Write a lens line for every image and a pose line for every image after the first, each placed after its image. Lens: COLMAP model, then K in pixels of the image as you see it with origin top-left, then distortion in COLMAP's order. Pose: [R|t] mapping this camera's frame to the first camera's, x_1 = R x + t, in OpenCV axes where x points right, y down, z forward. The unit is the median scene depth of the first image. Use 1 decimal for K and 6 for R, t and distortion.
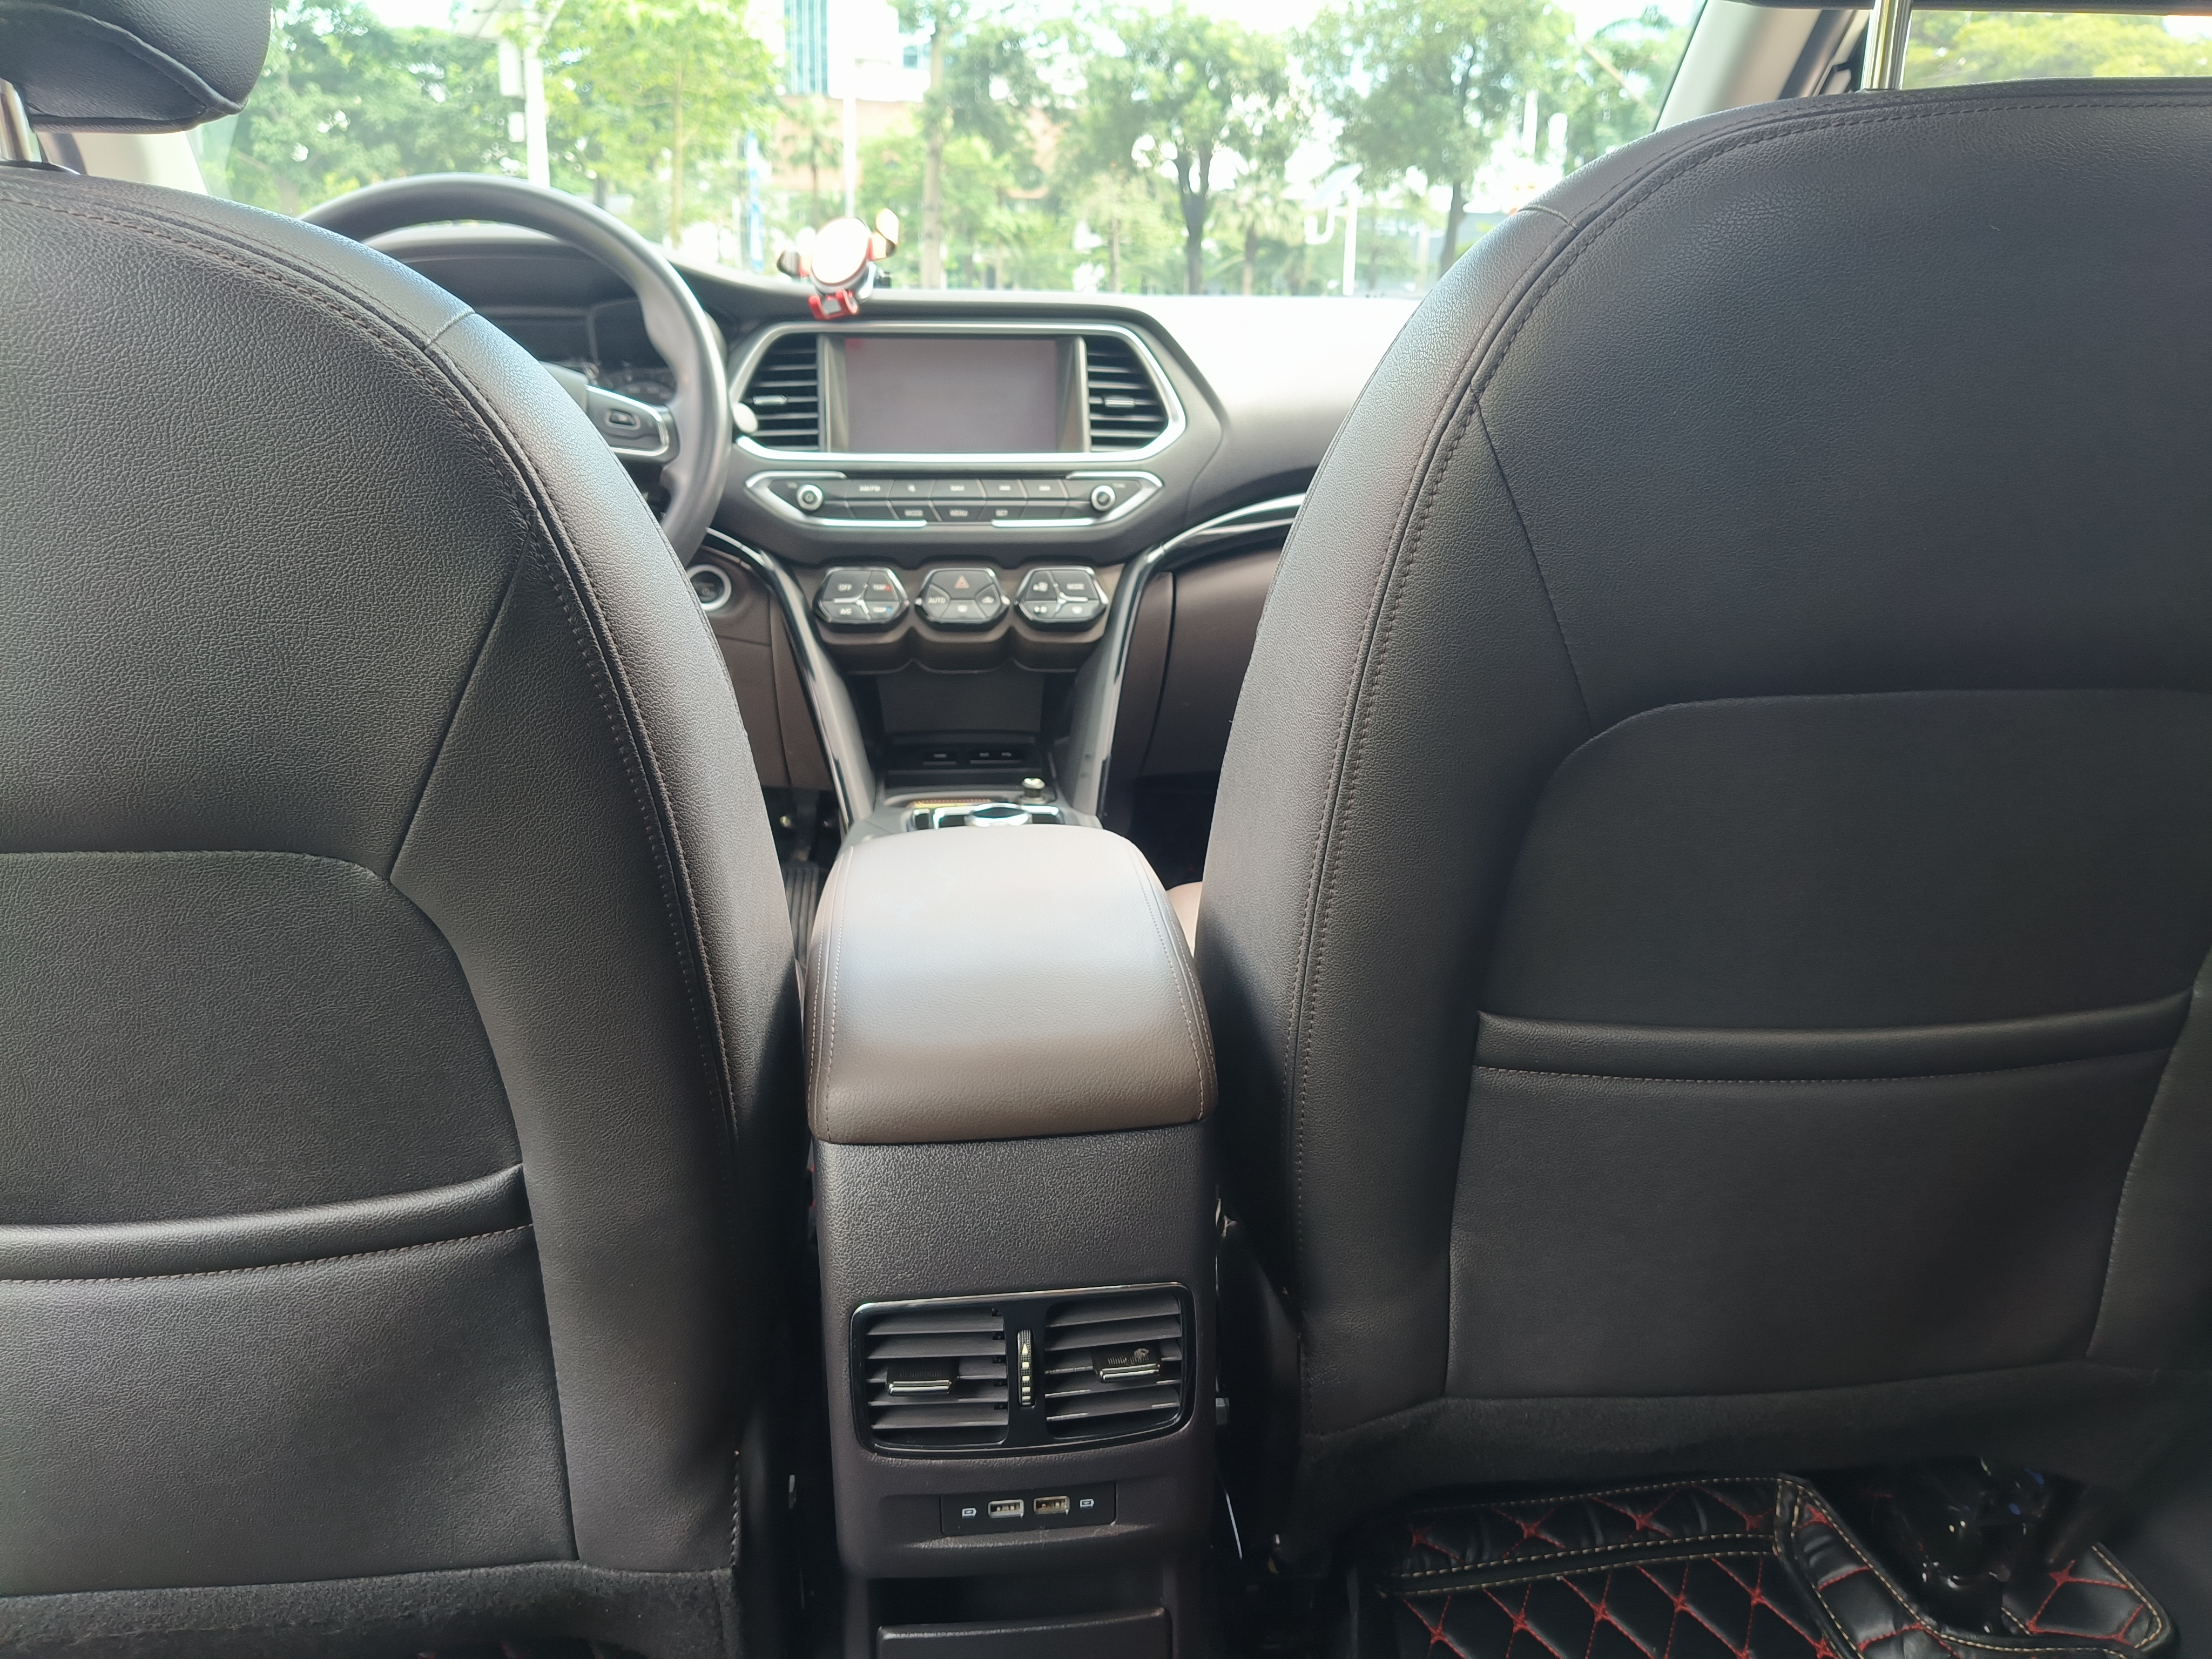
lens RADIAL K [[1707.4, 0, 1094.9], [0, 1707.4, 842.9], [0, 0, 1]] dist [0.006338, -0.060692]
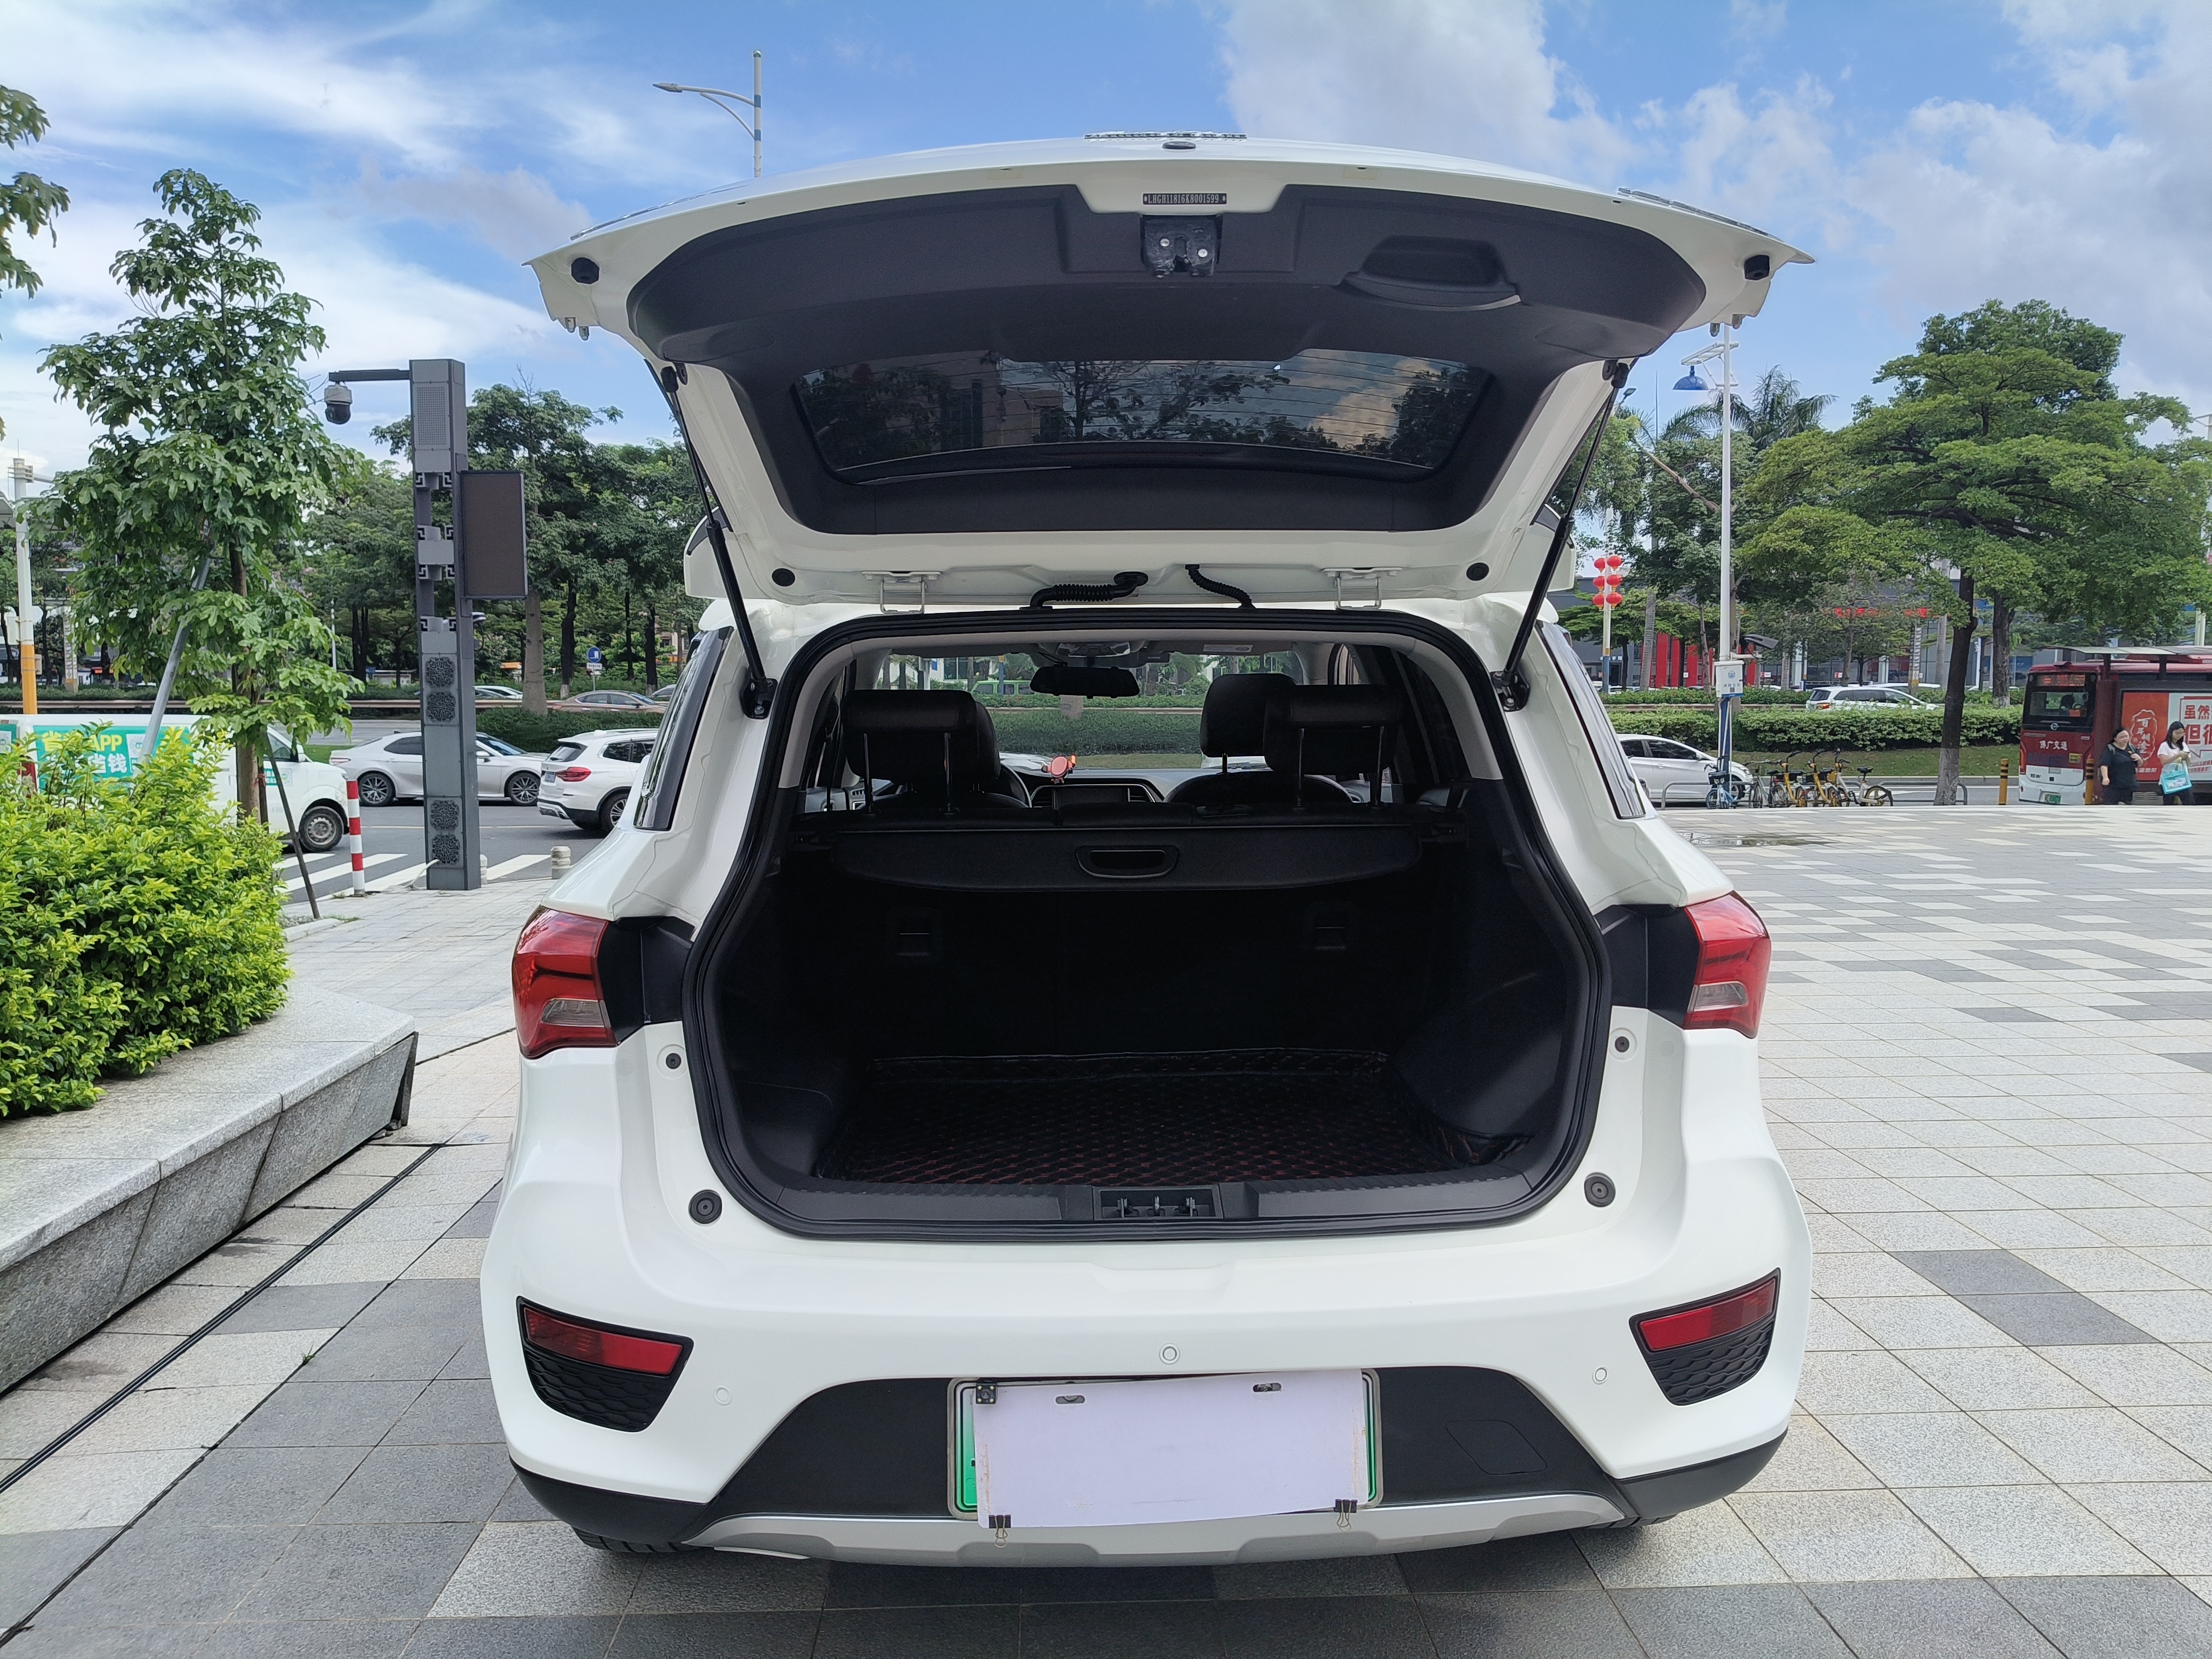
lens RADIAL K [[1684.0, 0, 1095.0], [0, 1684.0, 852.0], [0, 0, 1]] dist [0.060696, -0.124946]
pose [[0.996947, -0.010348, -0.077396, 0.008912], [-0.004920, 0.980886, -0.194519, 0.023081], [0.077930, 0.194306, 0.977840, -0.109112]]
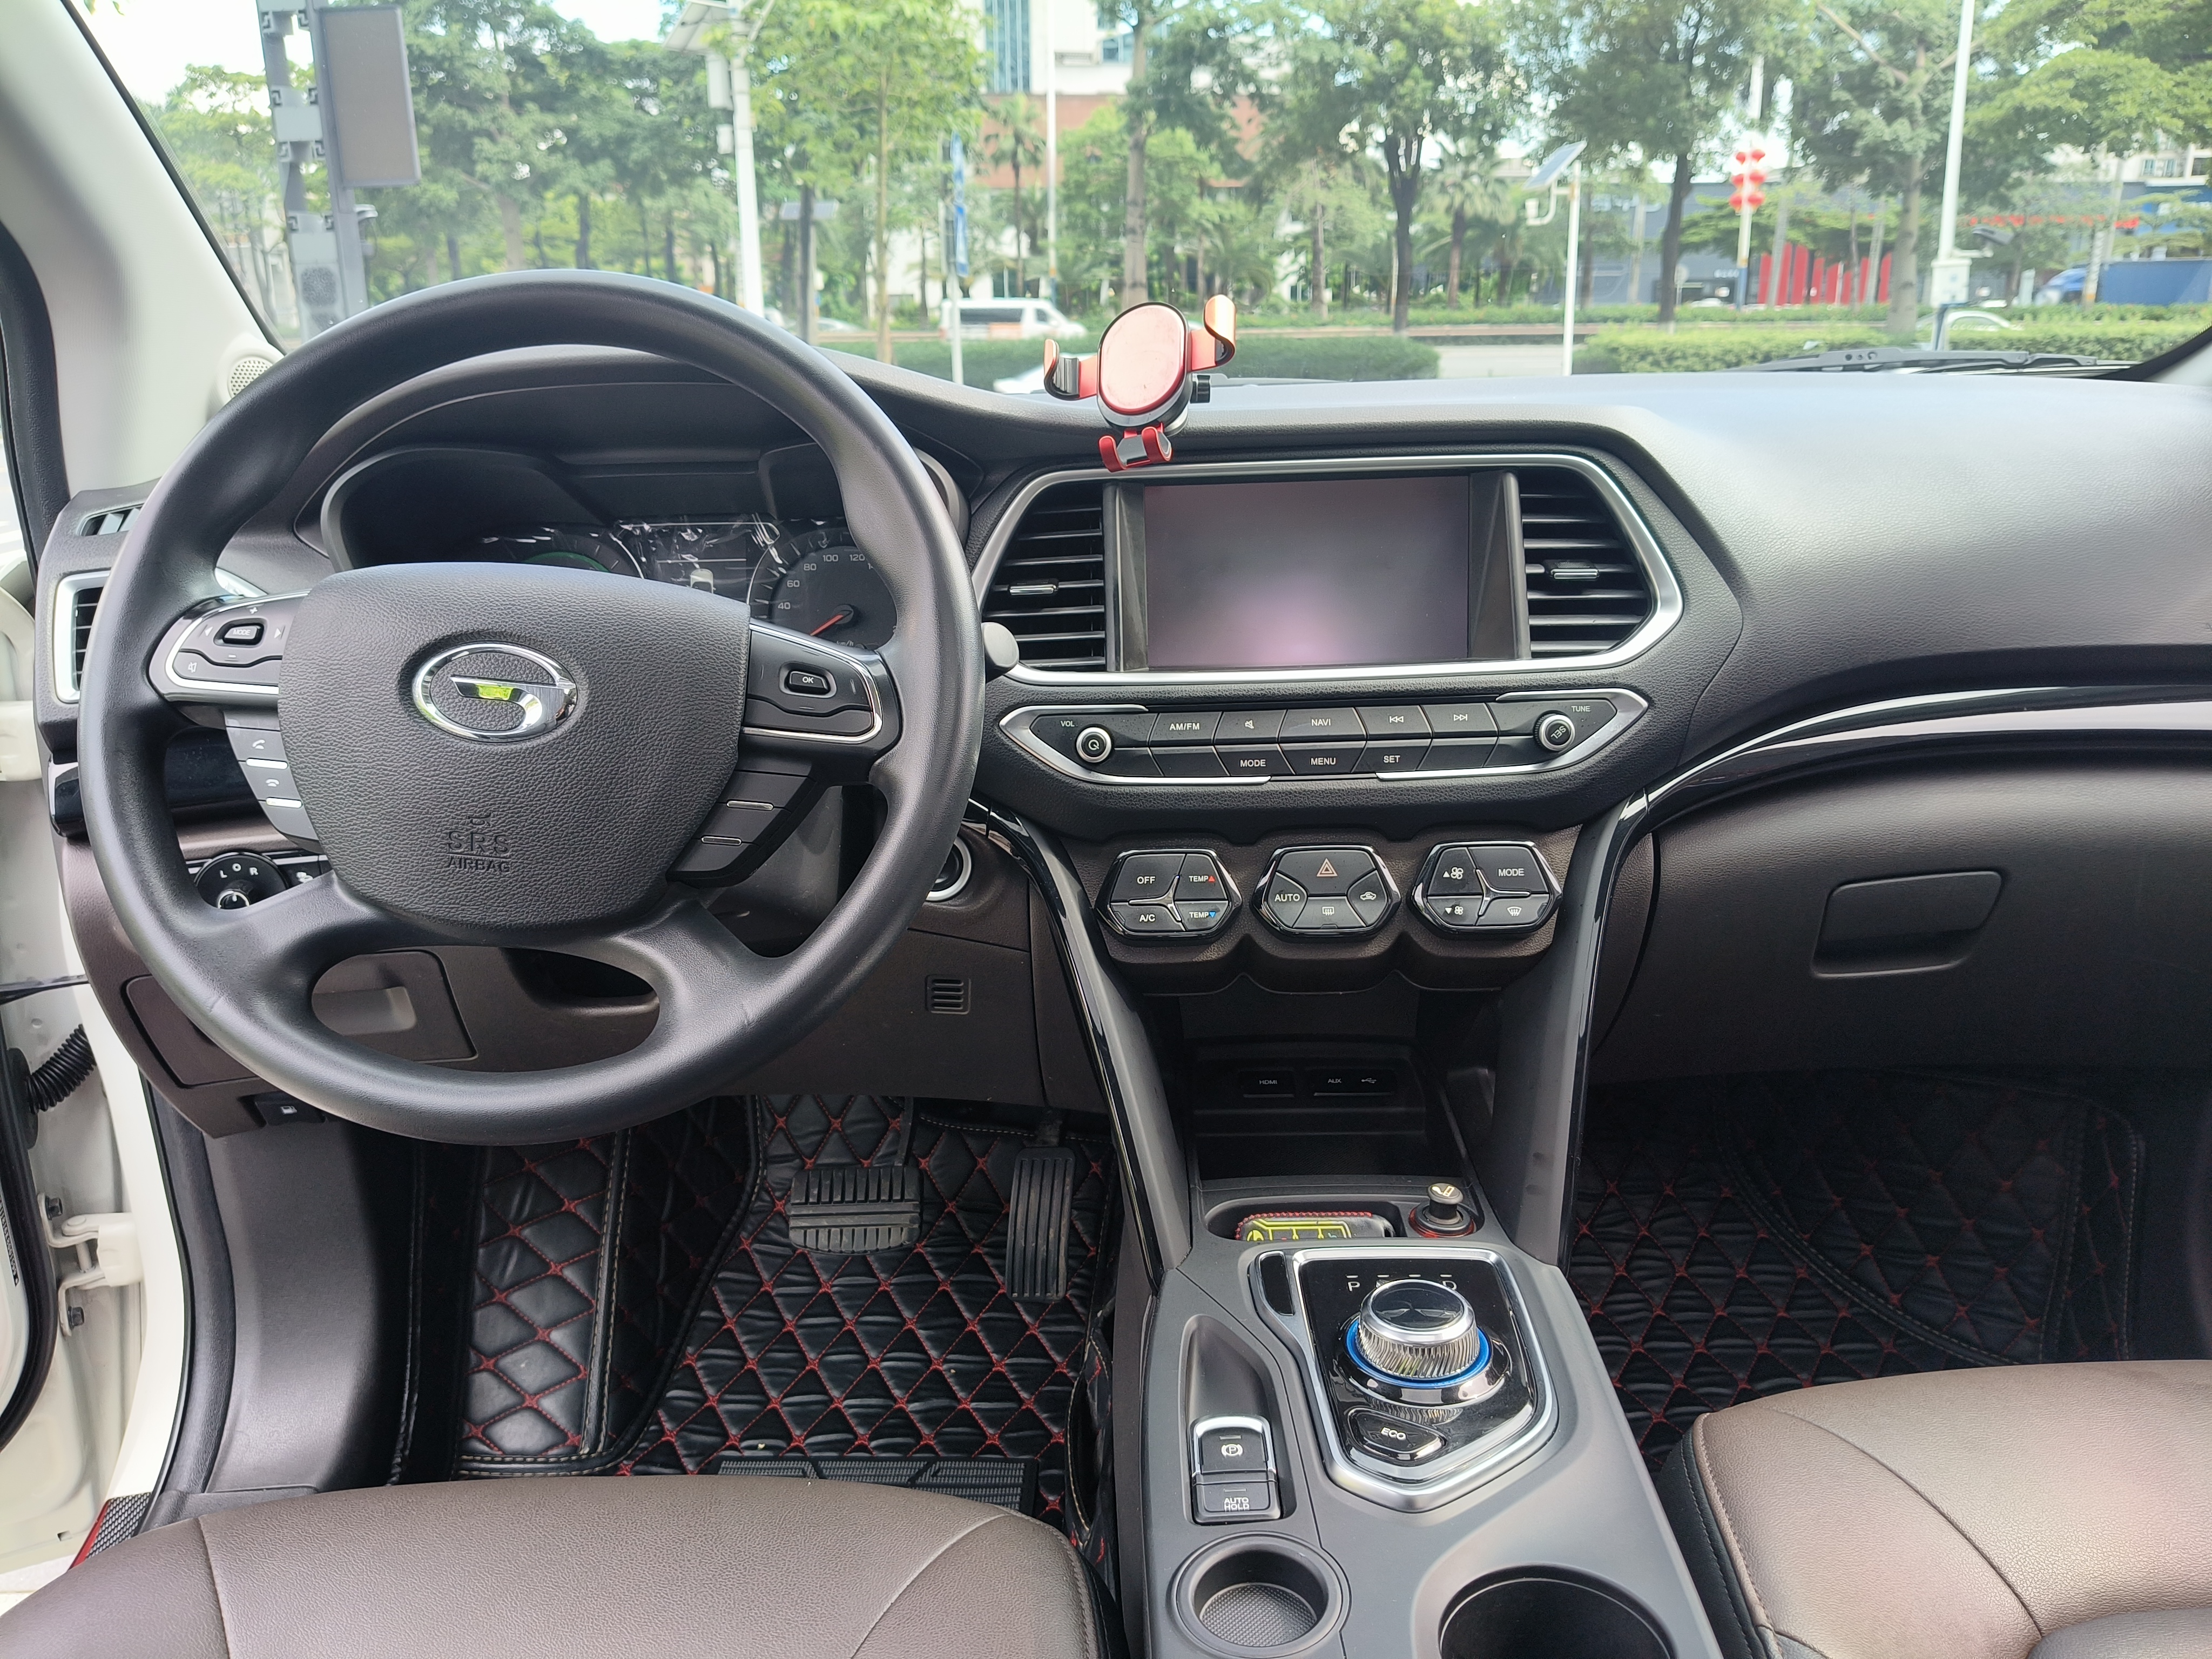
lens RADIAL K [[1707.4, 0, 1094.9], [0, 1707.4, 842.9], [0, 0, 1]] dist [0.006338, -0.060692]
pose [[0.993321, 0.002554, -0.115355, -0.004336], [-0.001950, 0.999984, 0.005351, -0.007912], [0.115367, -0.005090, 0.993310, 0.017352]]
